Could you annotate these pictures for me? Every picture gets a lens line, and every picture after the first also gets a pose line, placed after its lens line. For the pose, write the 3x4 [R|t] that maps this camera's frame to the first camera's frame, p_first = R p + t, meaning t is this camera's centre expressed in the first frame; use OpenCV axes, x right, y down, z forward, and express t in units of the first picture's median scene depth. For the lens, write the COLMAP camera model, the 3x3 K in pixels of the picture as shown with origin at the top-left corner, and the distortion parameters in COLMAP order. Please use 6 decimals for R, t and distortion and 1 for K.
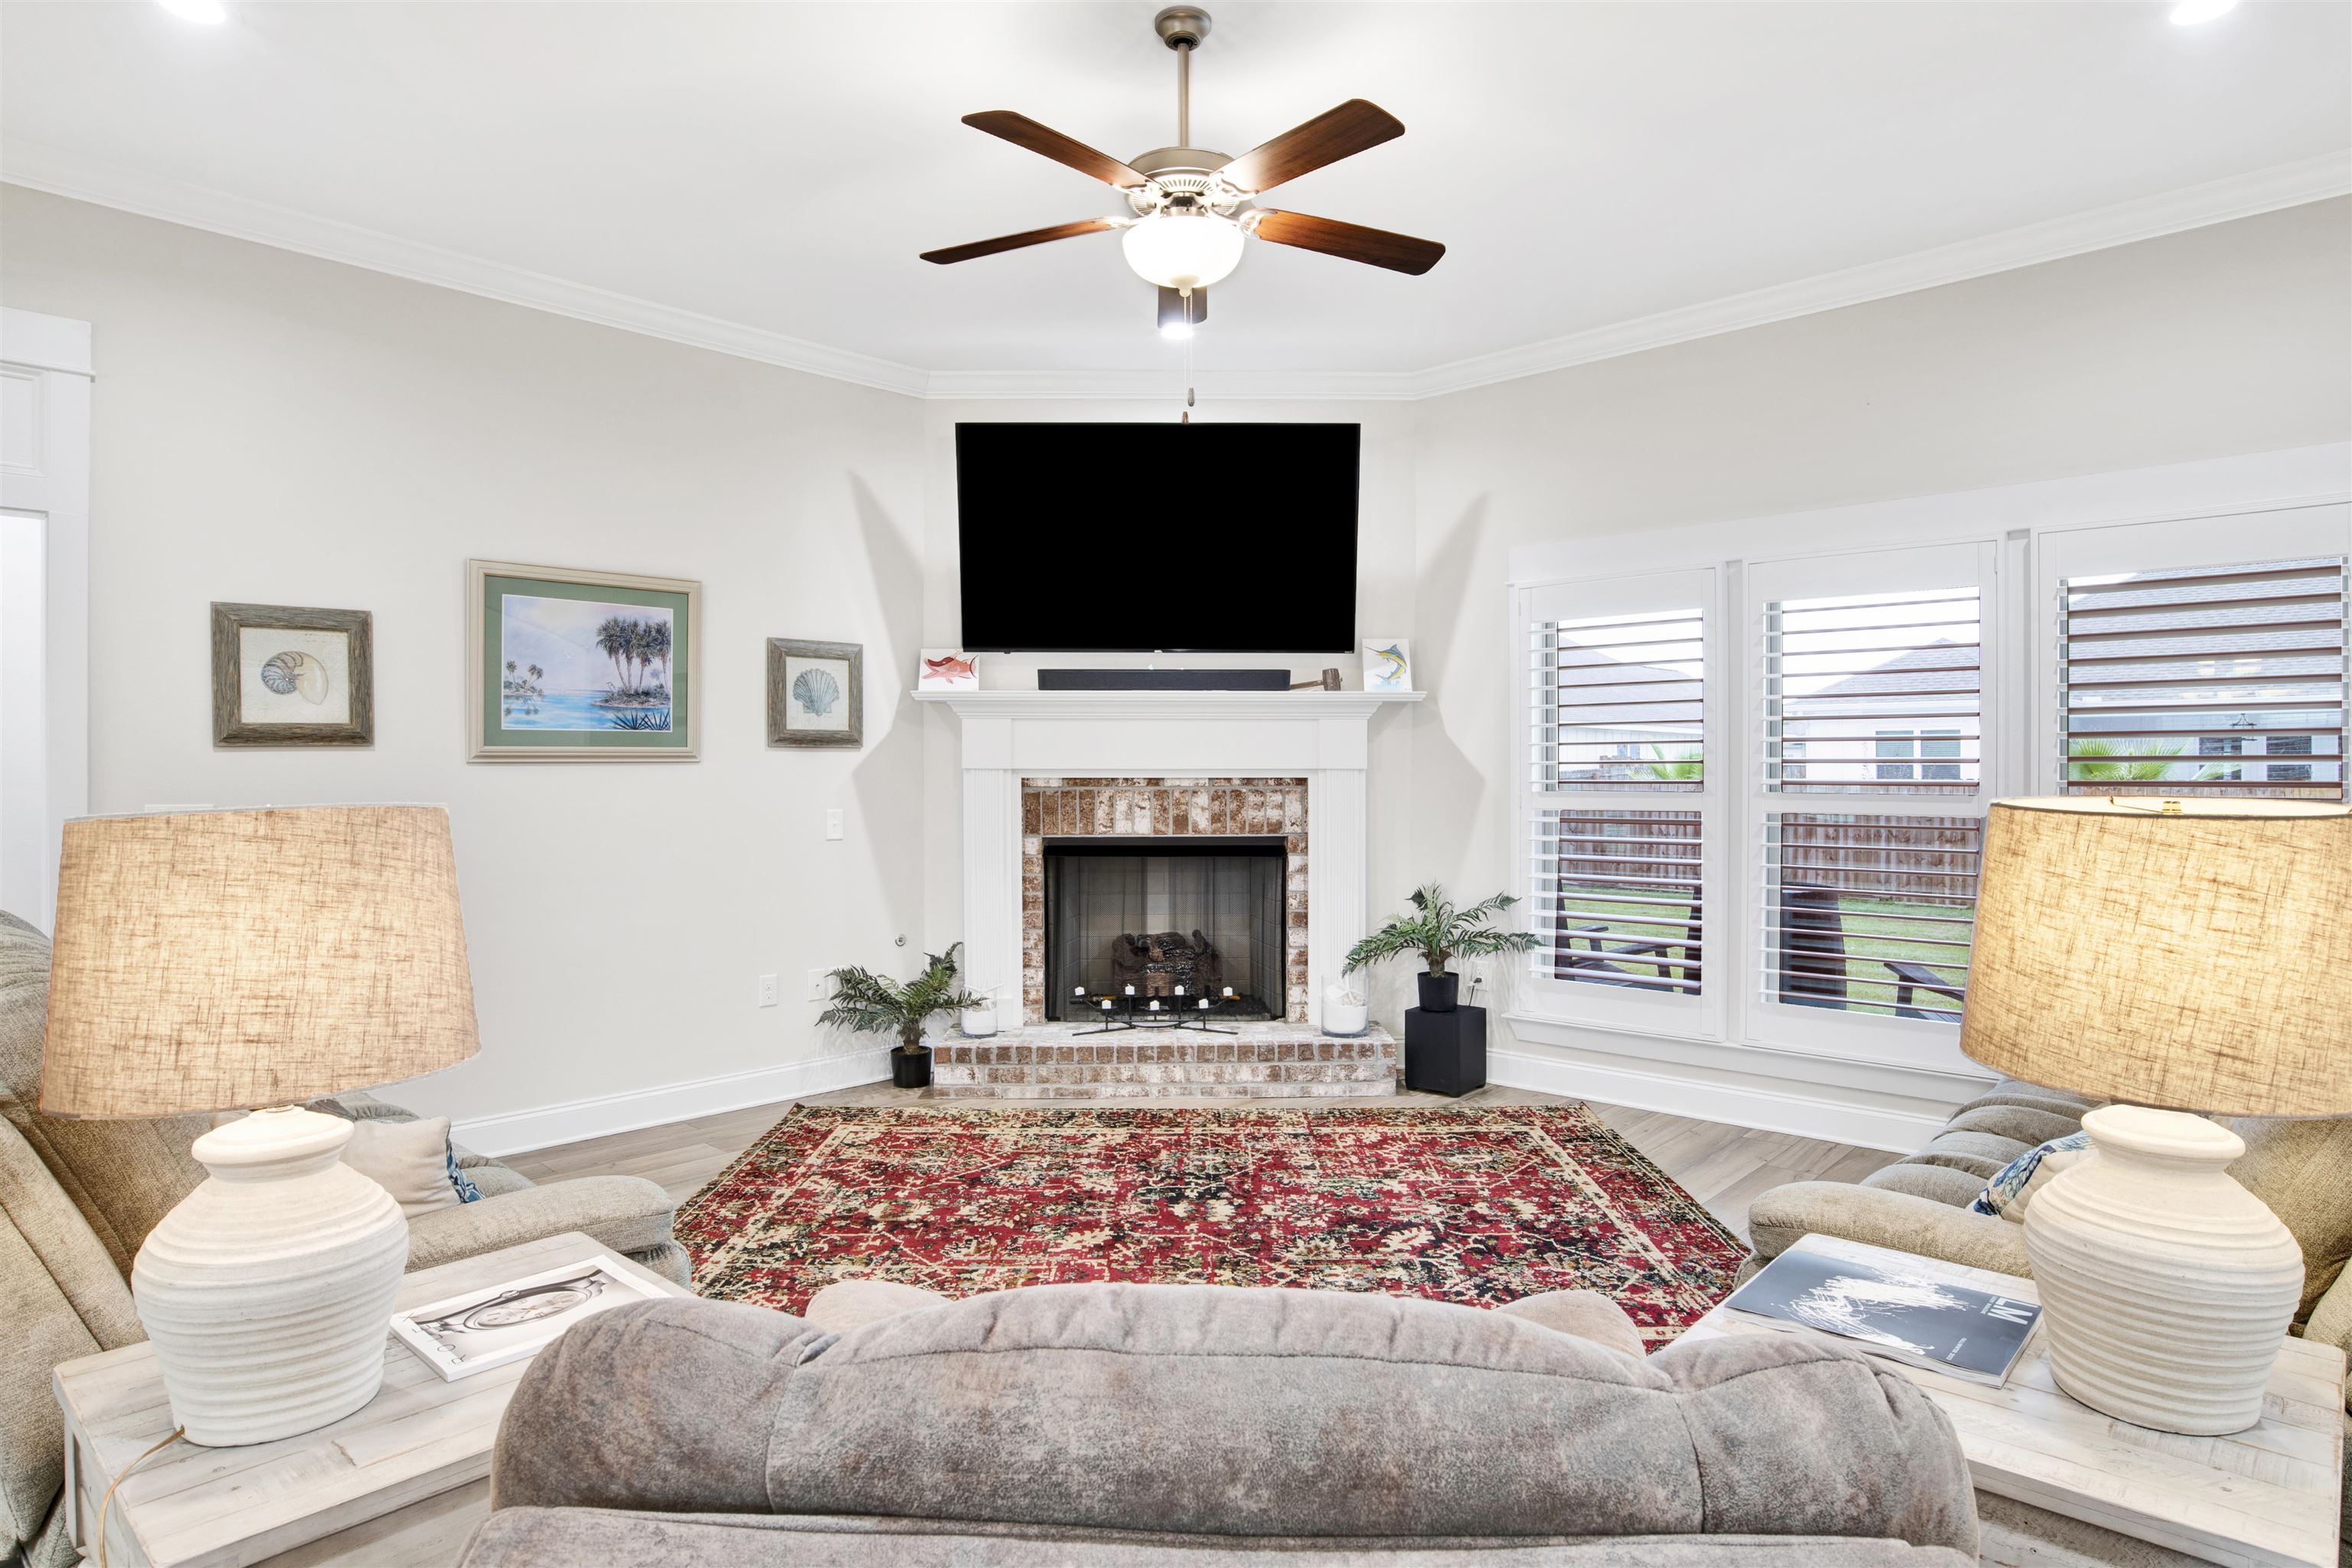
lens RADIAL K [[1361.9, 0, 1239.2], [0, 1361.9, 783.5], [0, 0, 1]] dist [-0.048143, 0.004264]
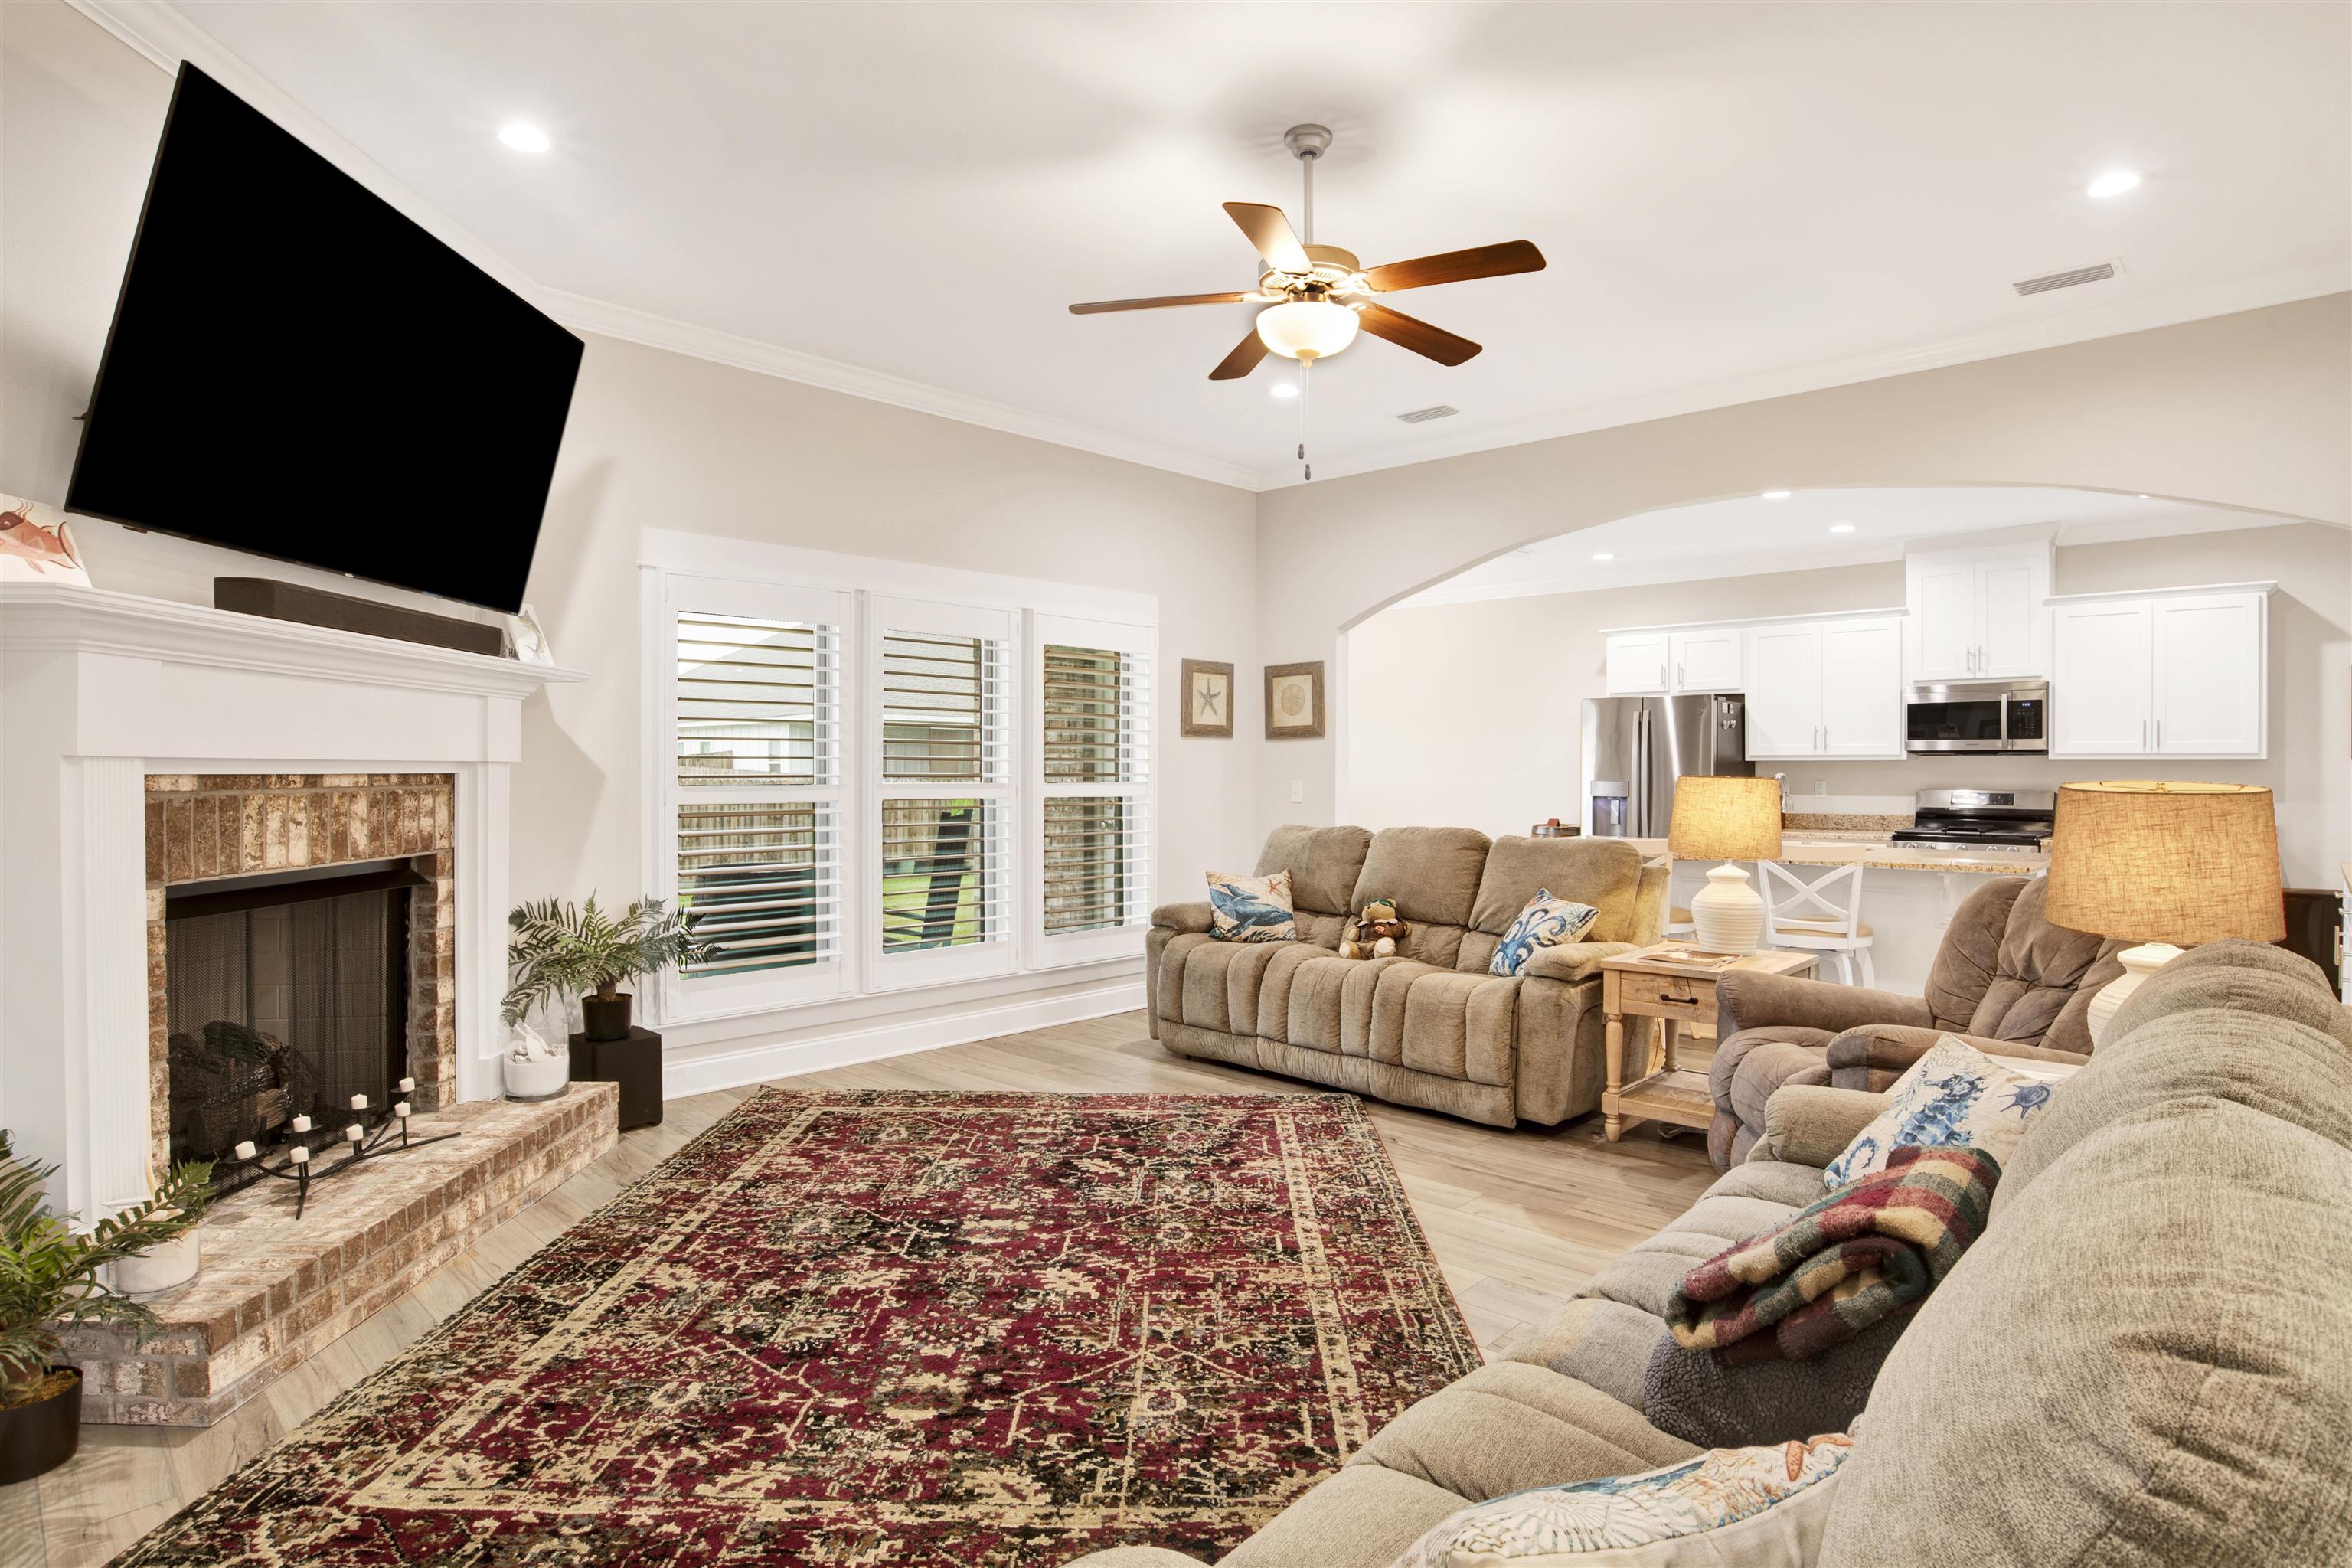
lens RADIAL K [[1222.4, 0, 1176.2], [0, 1222.4, 779.1], [0, 0, 1]] dist [-0.022656, 0.002675]
pose [[0.019820, -0.005712, 0.999787, -0.729435], [0.005285, 0.999970, 0.005608, -0.003421], [-0.999790, 0.005172, 0.019849, 0.715846]]
